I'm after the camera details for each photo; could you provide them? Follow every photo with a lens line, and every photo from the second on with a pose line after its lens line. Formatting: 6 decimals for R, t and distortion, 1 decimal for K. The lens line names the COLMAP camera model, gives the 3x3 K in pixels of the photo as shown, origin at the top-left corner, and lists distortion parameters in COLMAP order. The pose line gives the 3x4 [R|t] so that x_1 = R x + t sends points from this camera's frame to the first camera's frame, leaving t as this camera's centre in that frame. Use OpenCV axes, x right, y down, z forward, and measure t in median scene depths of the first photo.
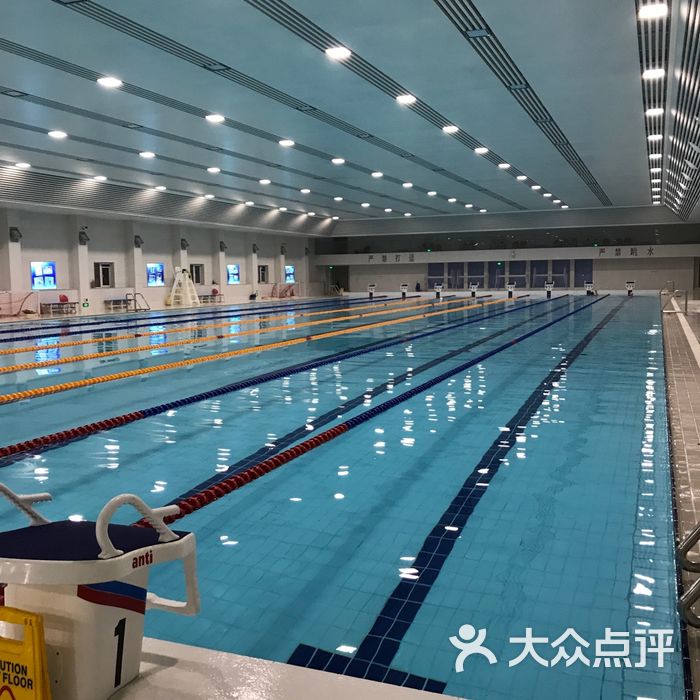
lens RADIAL K [[761.8, 0, 332.9], [0, 761.8, 351.2], [0, 0, 1]] dist [0.217722, -0.828573]
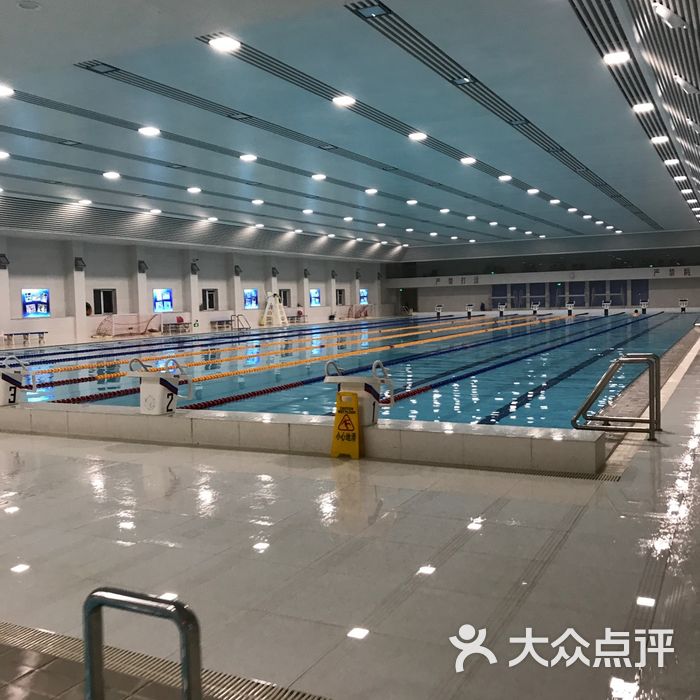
lens RADIAL K [[761.8, 0, 332.9], [0, 761.8, 351.2], [0, 0, 1]] dist [0.217722, -0.828573]
pose [[0.996352, -0.006719, -0.085078, -0.009439], [0.004206, 0.999551, -0.029676, 0.012650], [0.085240, 0.029210, 0.995932, -0.120322]]
